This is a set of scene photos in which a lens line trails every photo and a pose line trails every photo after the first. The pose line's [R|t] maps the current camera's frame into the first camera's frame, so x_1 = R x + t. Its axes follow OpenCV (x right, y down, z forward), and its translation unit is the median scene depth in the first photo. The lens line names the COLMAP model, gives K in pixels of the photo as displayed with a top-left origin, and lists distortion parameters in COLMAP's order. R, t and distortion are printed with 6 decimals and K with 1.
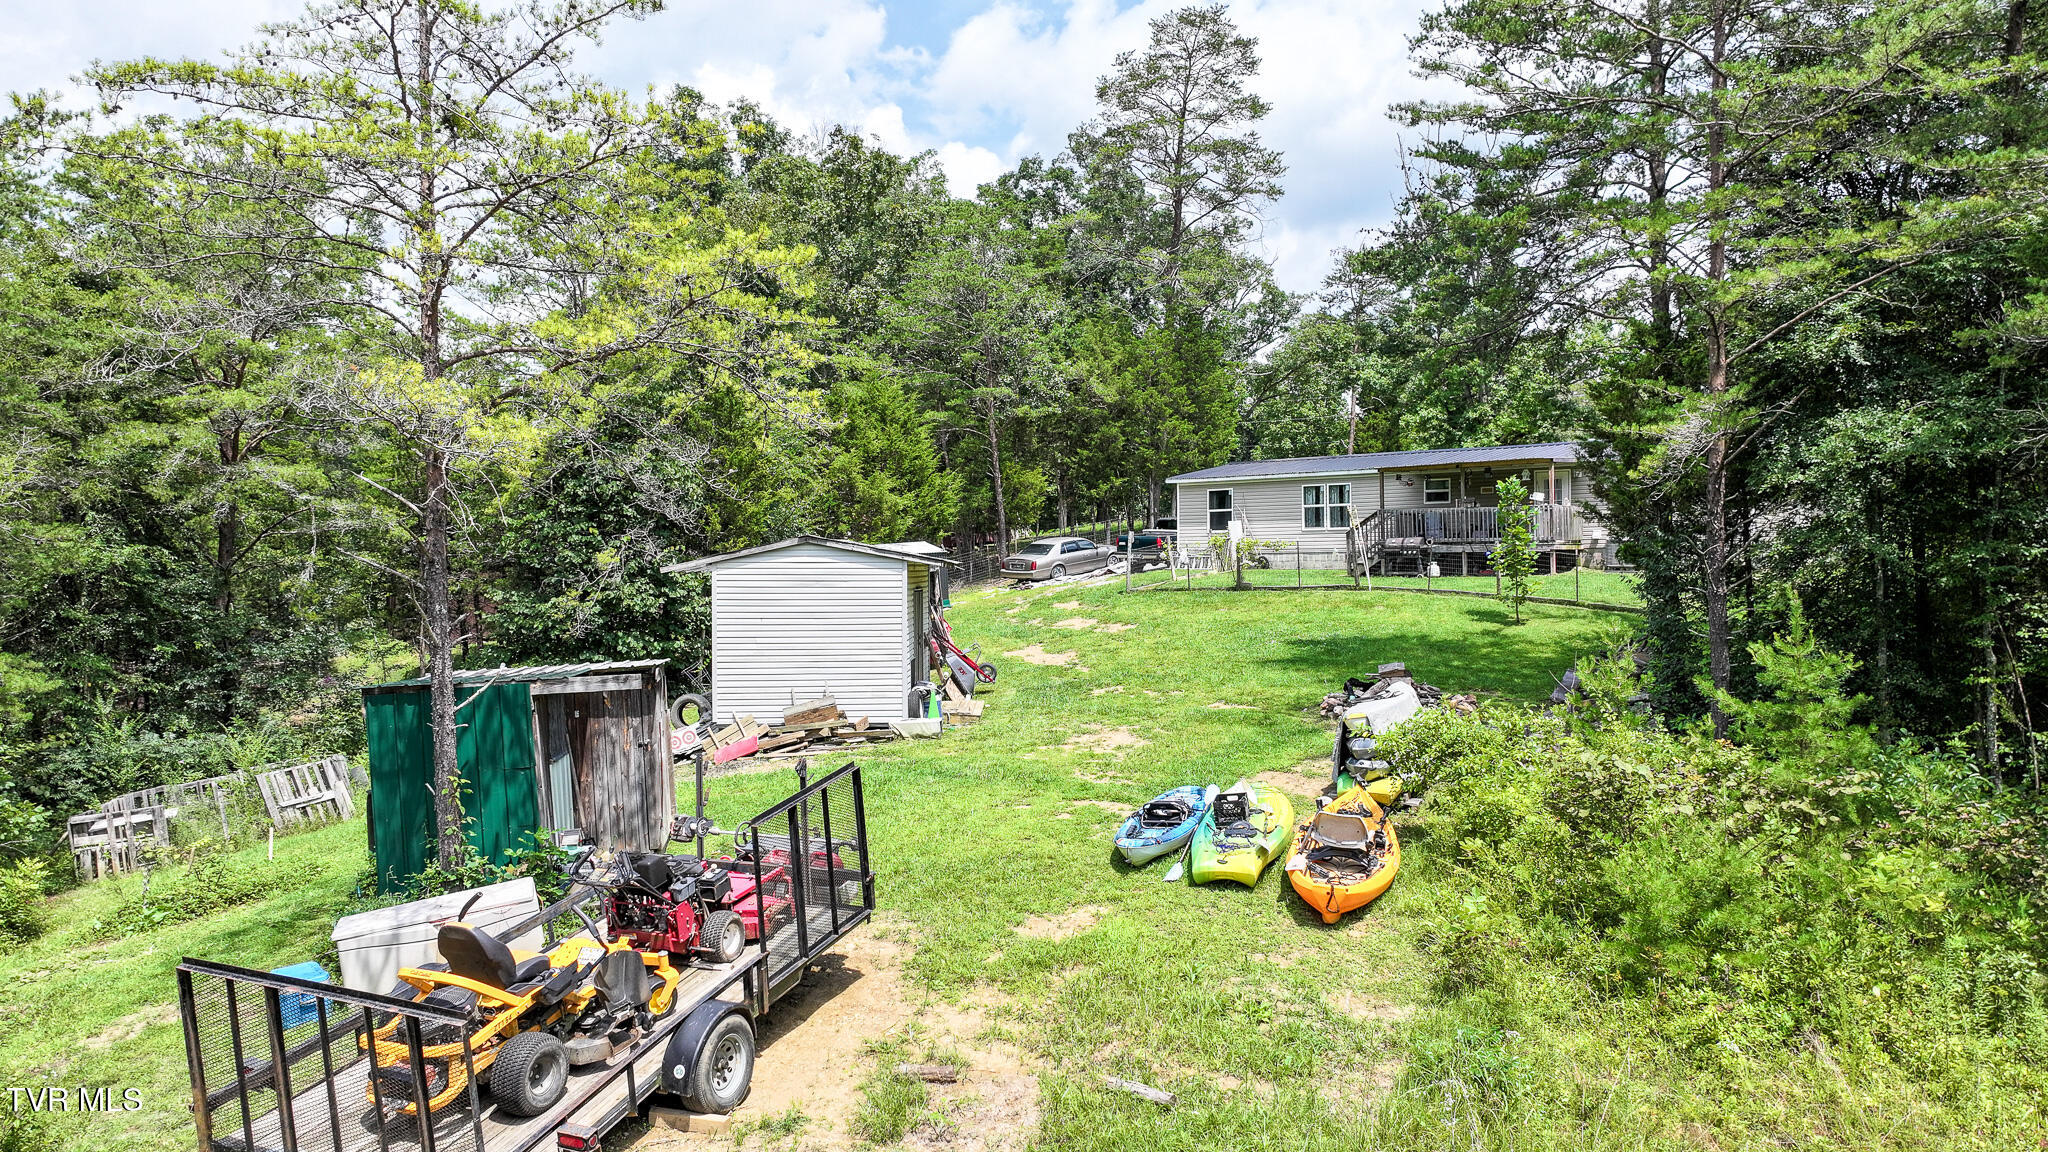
lens RADIAL K [[1439.6, 0, 1030.7], [0, 1439.6, 573.3], [0, 0, 1]] dist [0.001611, 0.014650]
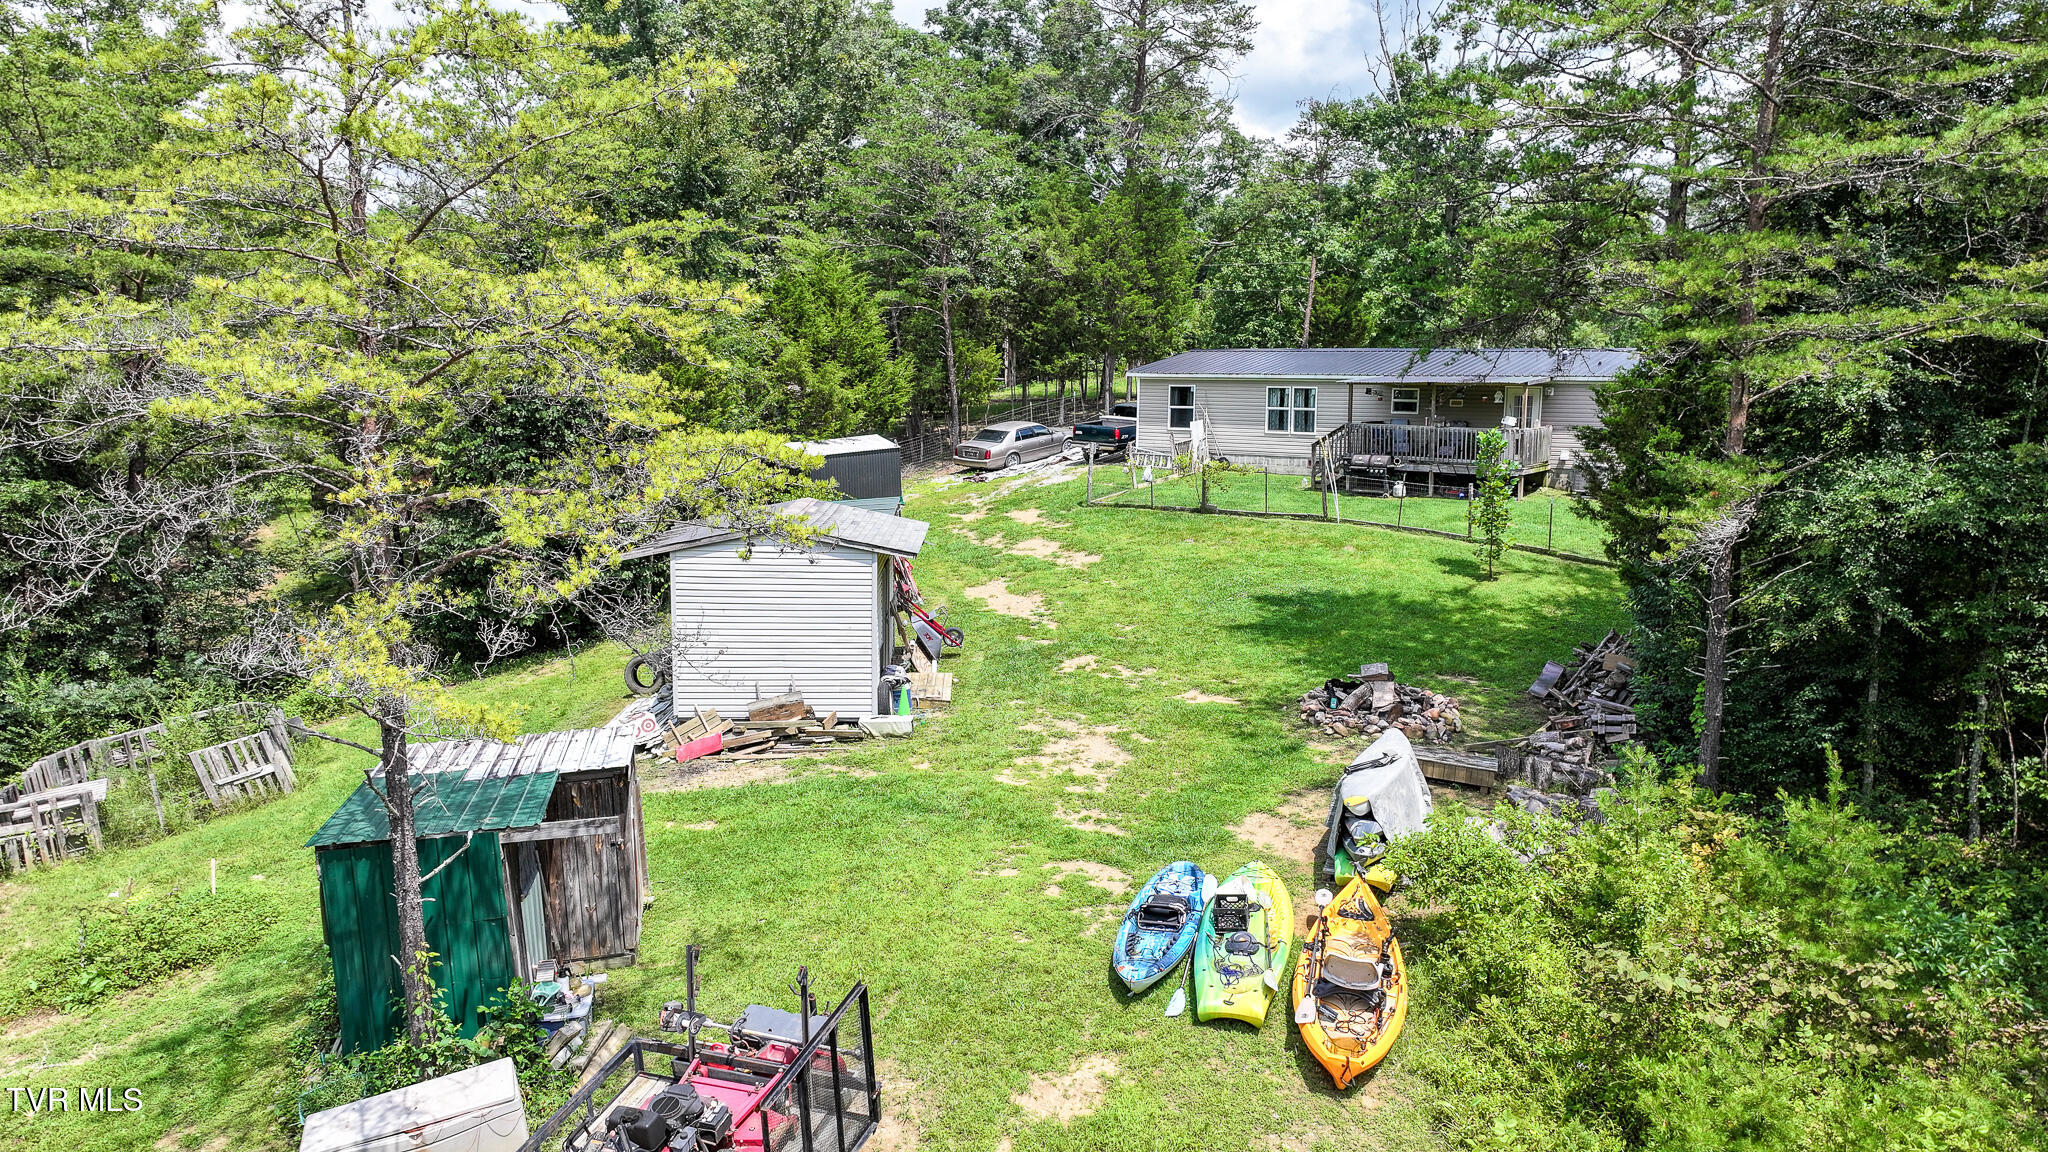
lens RADIAL K [[1439.6, 0, 1031.1], [0, 1439.6, 576.7], [0, 0, 1]] dist [0.001611, 0.014650]
pose [[0.998836, 0.011020, 0.046956, -0.014926], [-0.017478, 0.990076, 0.139444, -0.066485], [-0.044954, -0.140103, 0.989116, 0.026392]]
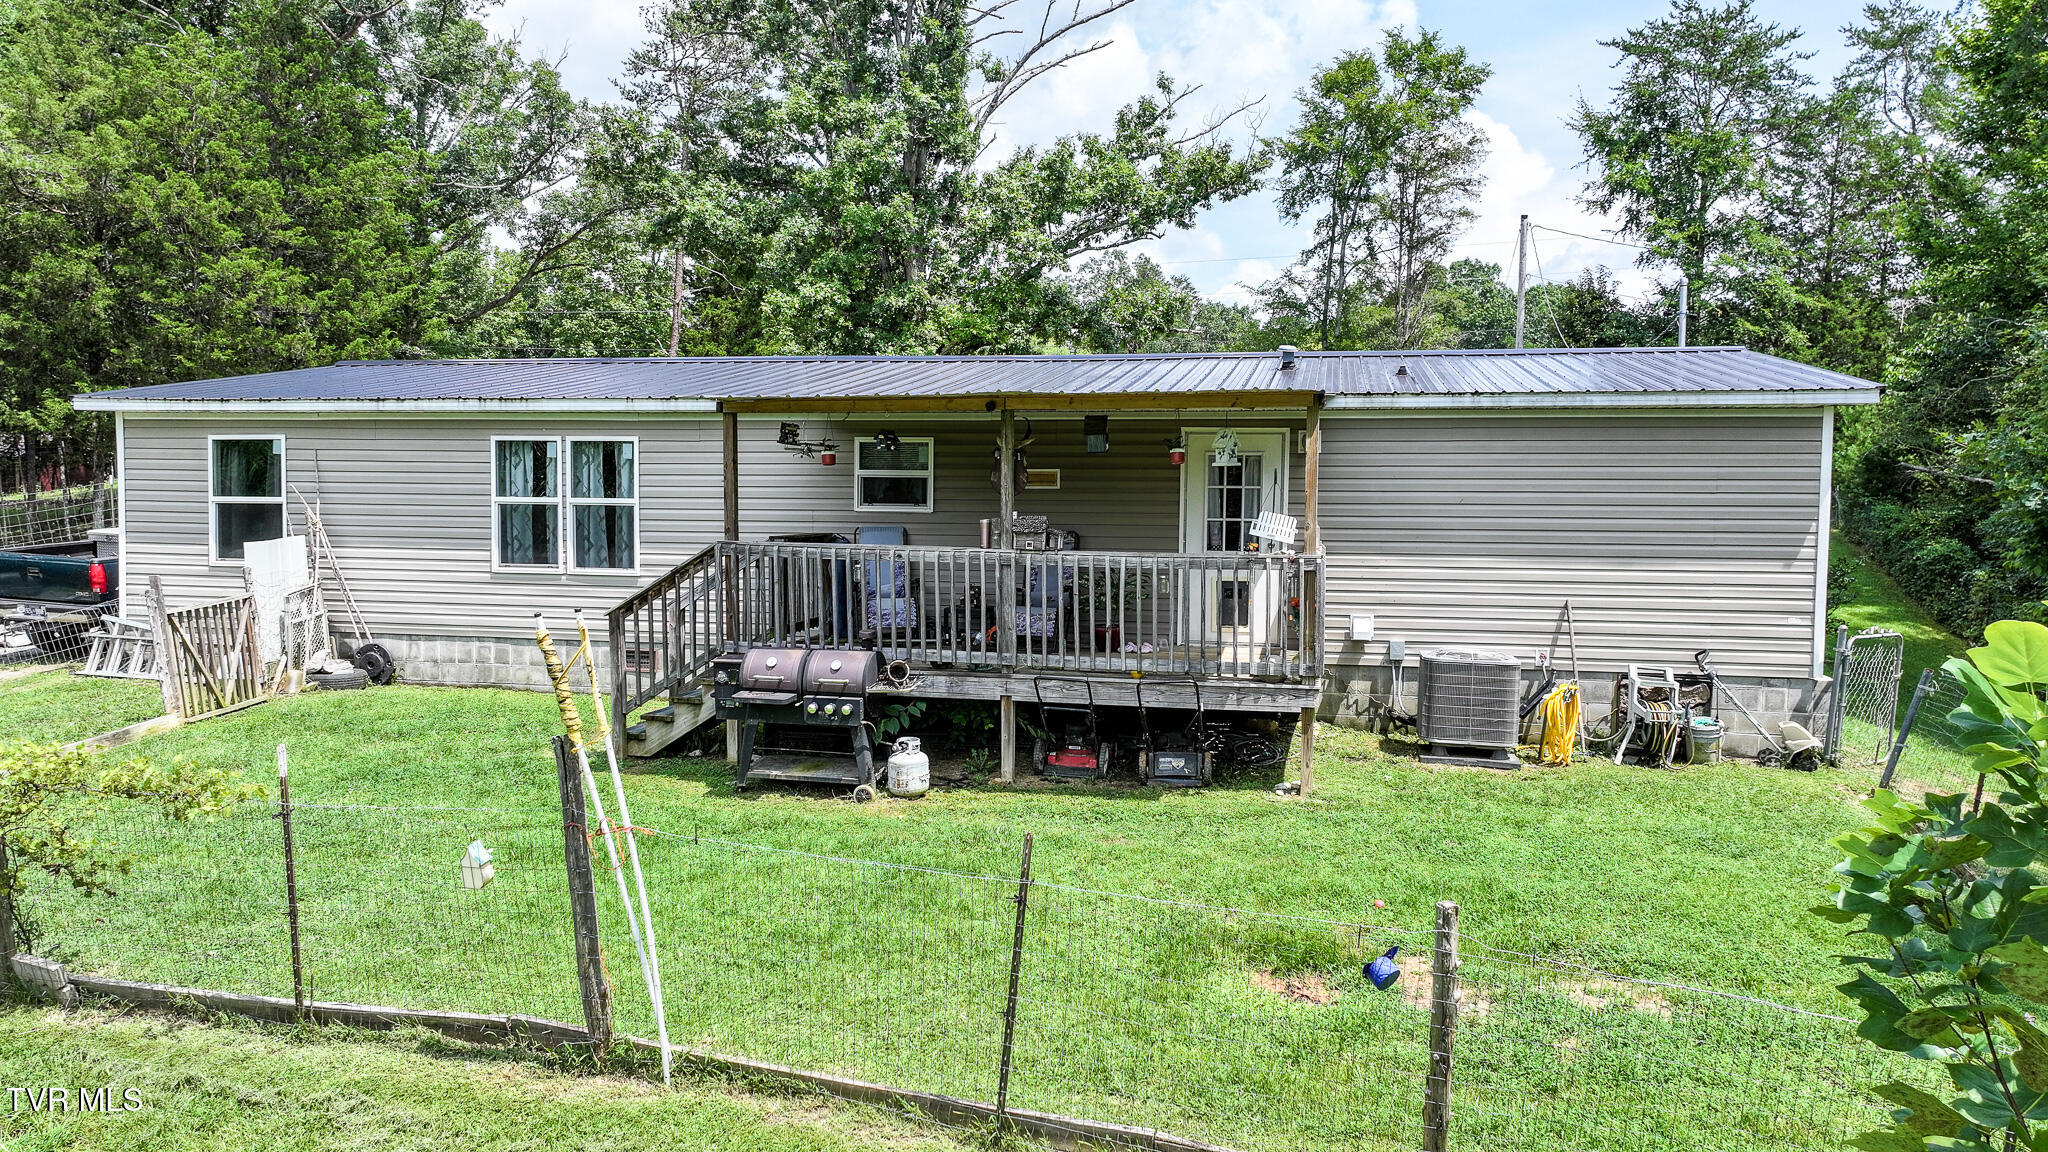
lens RADIAL K [[1439.6, 0, 1030.1], [0, 1439.6, 575.1], [0, 0, 1]] dist [0.001611, 0.014650]
pose [[0.900838, -0.006799, 0.434102, 0.155330], [-0.017335, 0.998517, 0.051612, -0.048394], [-0.433809, -0.054019, 0.899384, 0.642303]]
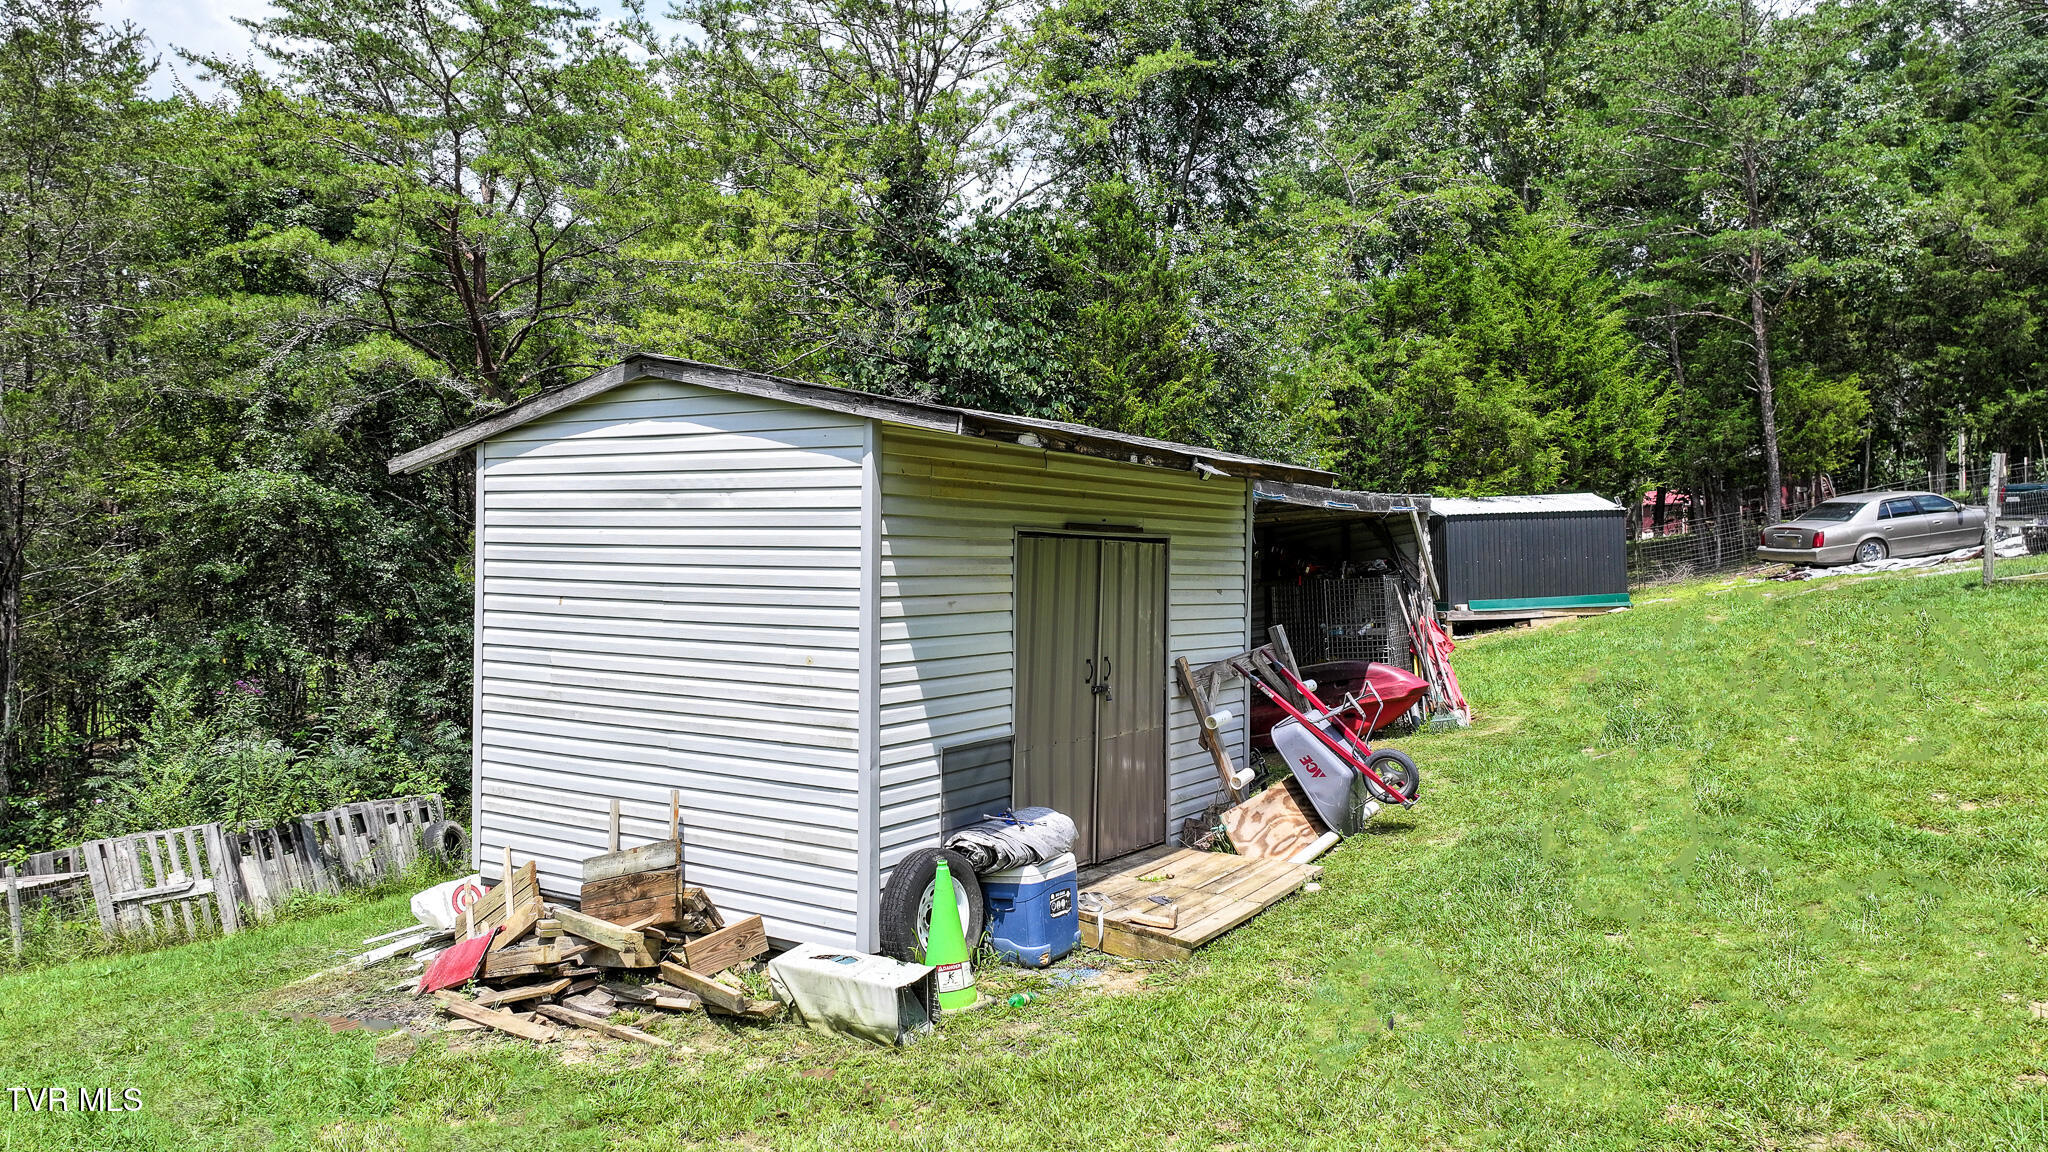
lens RADIAL K [[1439.6, 0, 1032.5], [0, 1439.6, 575.4], [0, 0, 1]] dist [0.001611, 0.014650]
pose [[0.840657, 0.022572, -0.541098, 0.054711], [-0.020610, 0.999741, 0.009685, 0.010537], [0.541176, 0.003011, 0.840904, 0.400330]]
